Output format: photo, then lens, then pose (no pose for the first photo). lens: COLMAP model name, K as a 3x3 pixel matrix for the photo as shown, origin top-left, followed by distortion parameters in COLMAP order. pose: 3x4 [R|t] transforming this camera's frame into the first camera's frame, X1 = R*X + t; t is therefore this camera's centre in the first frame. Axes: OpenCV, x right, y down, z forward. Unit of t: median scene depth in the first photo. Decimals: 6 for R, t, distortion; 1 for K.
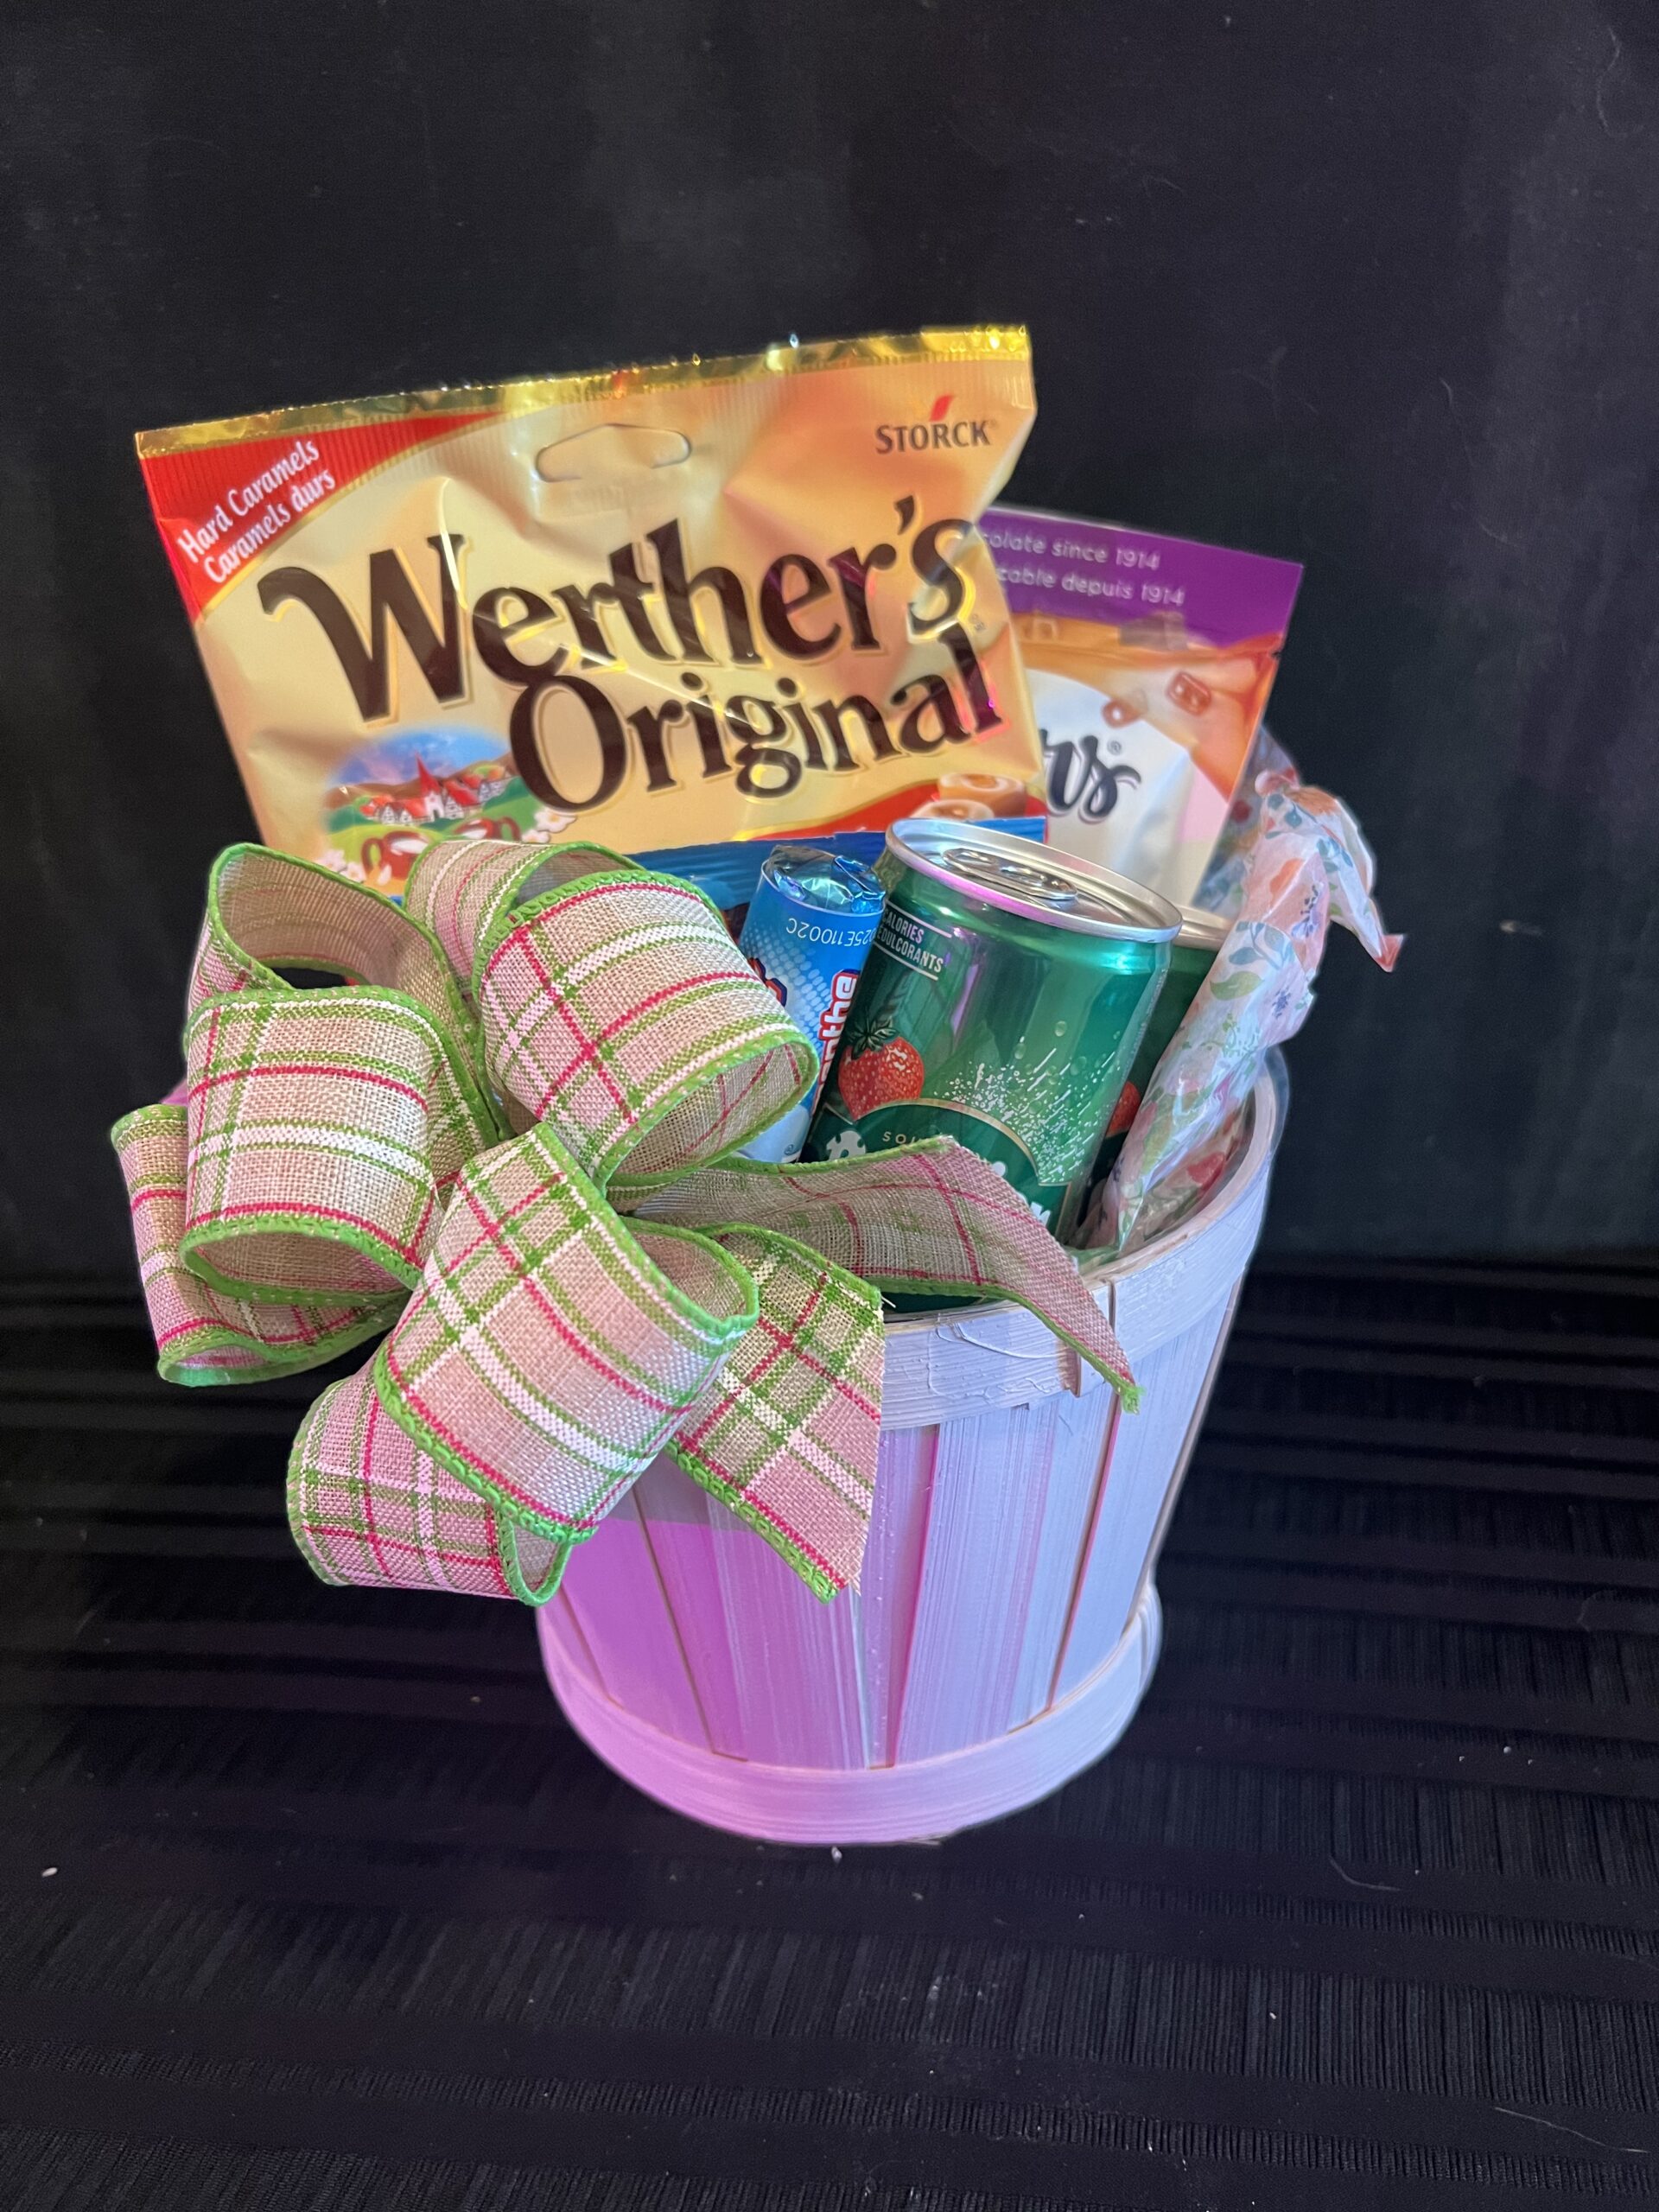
lens RADIAL K [[1743.2, 0, 820.9], [0, 1743.2, 1059.7], [0, 0, 1]] dist [-0.002612, -0.000173]
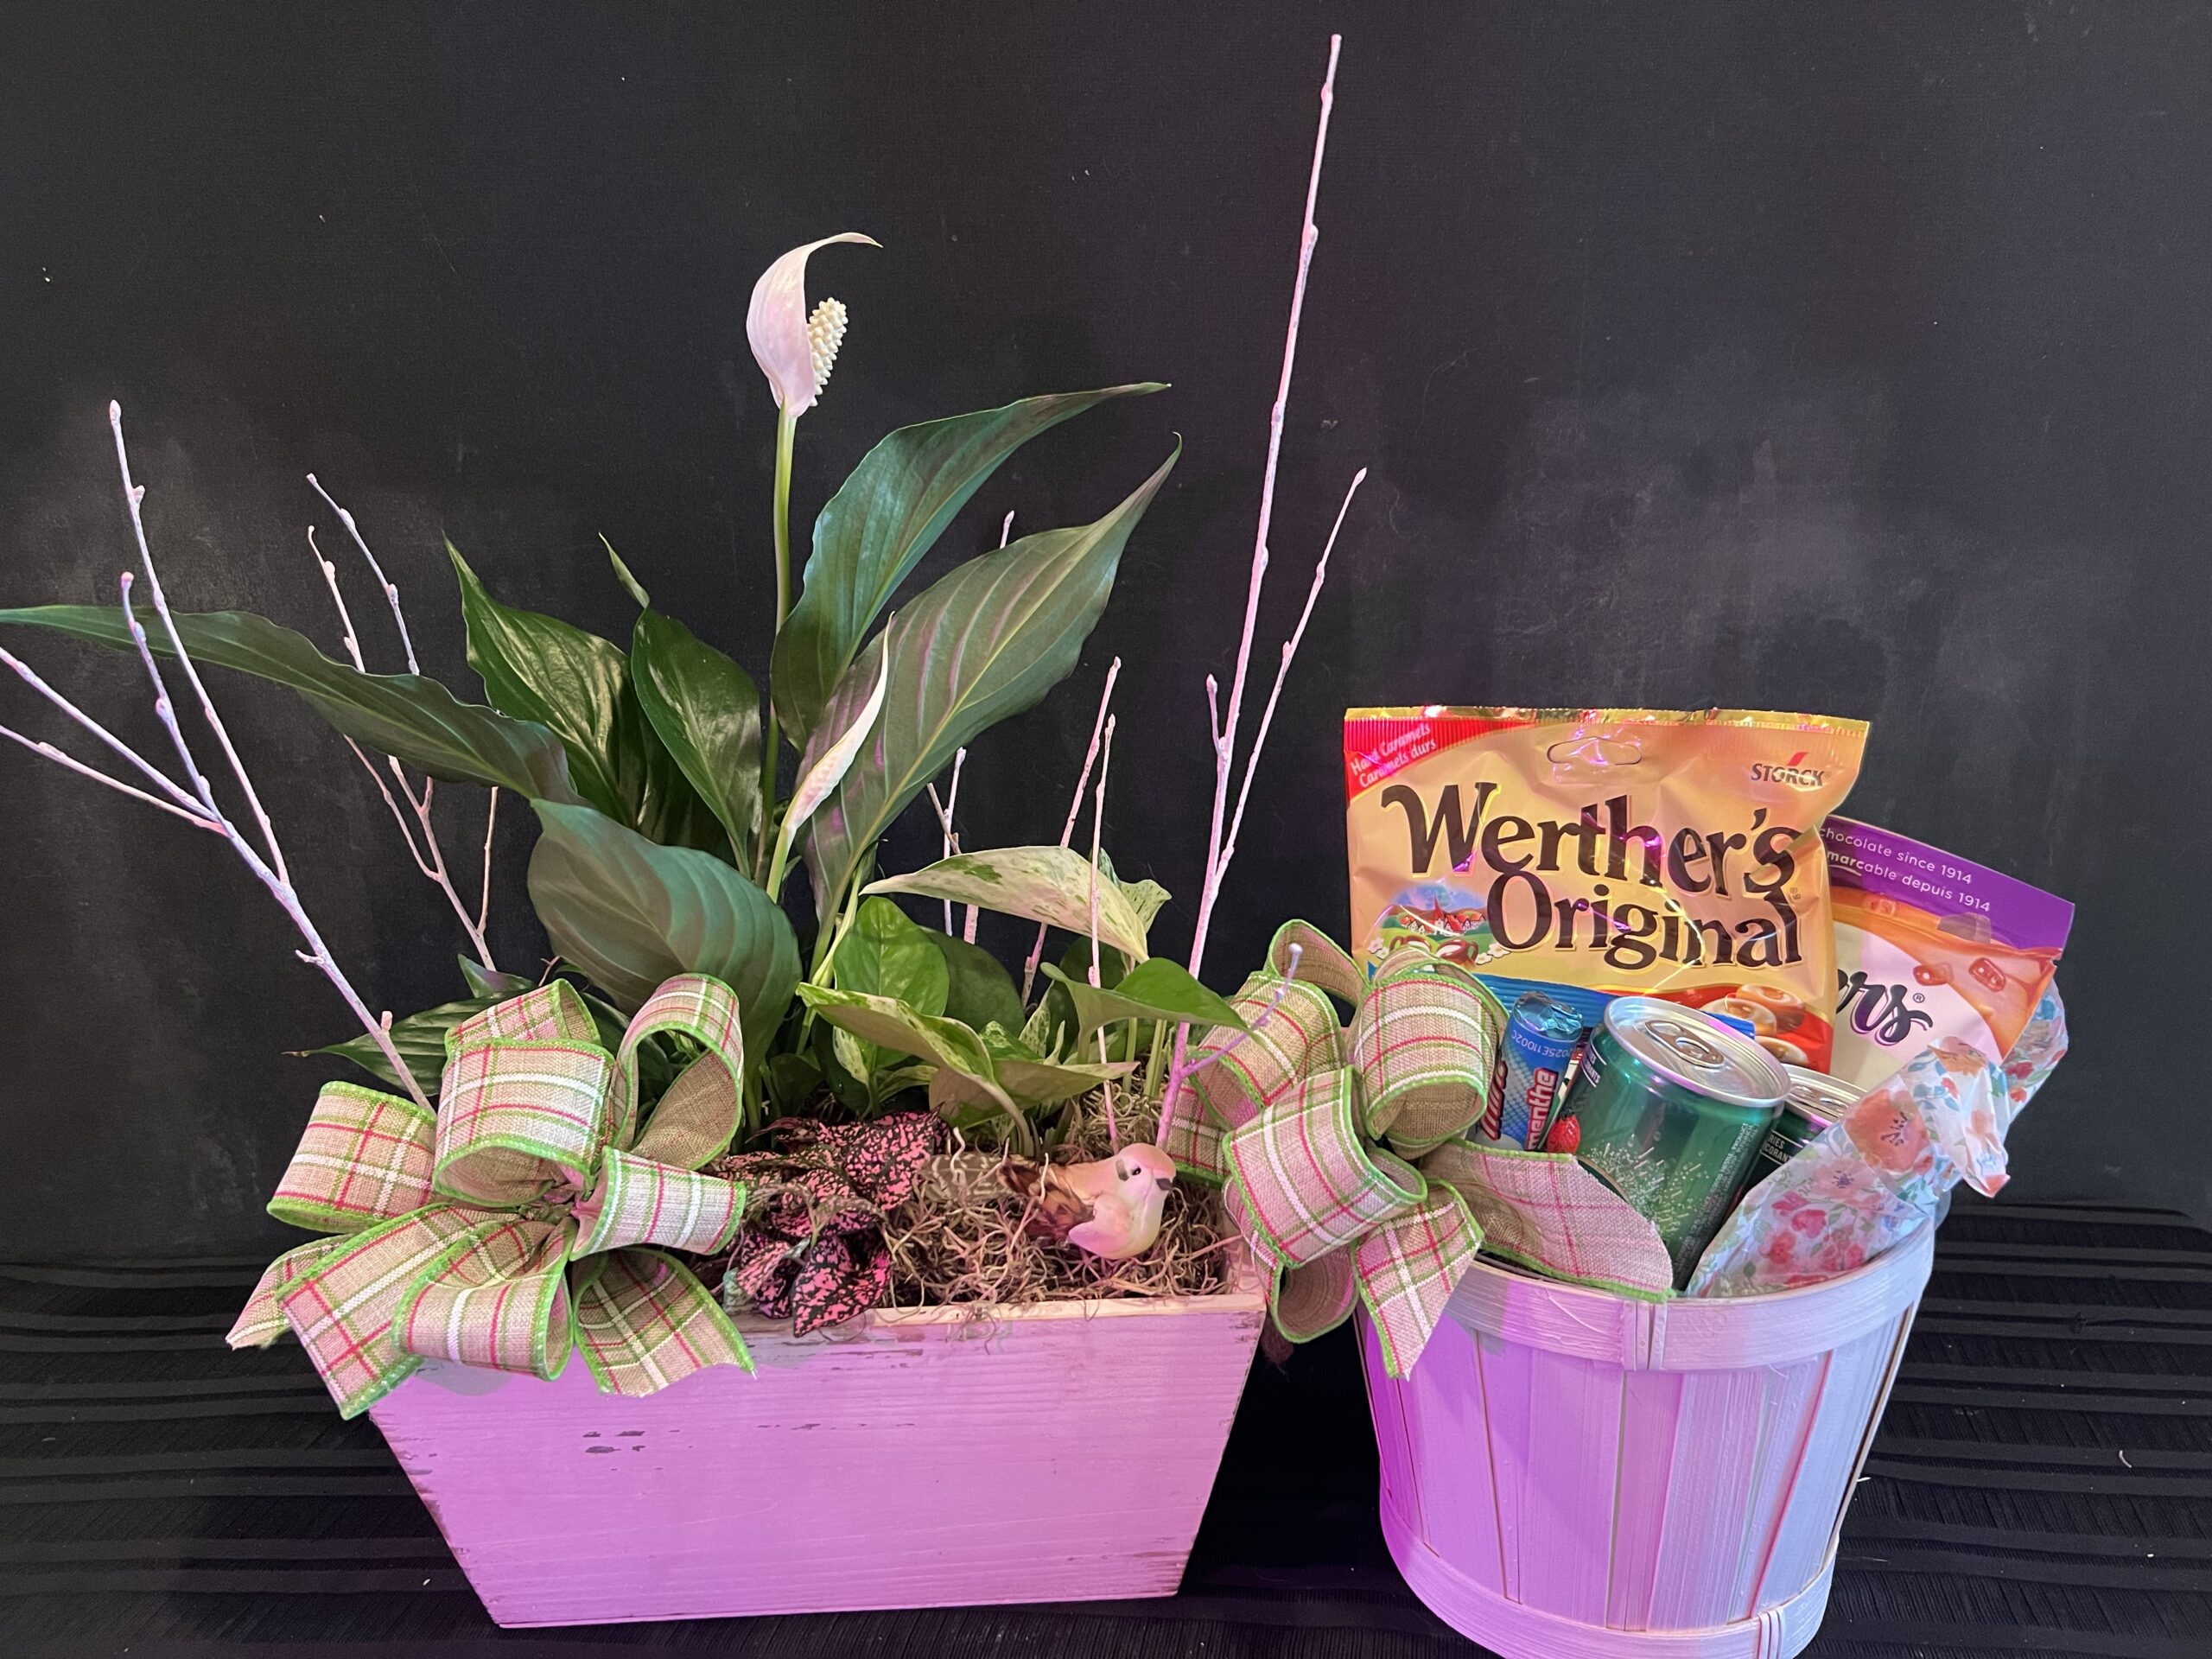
lens RADIAL K [[1743.2, 0, 1106.0], [0, 1743.2, 829.5], [0, 0, 1]] dist [-0.002612, -0.000173]
pose [[0.736026, 0.194172, -0.648509, 0.642247], [-0.298088, 0.953068, -0.052955, -0.043497], [0.607791, 0.232289, 0.759363, -0.561733]]
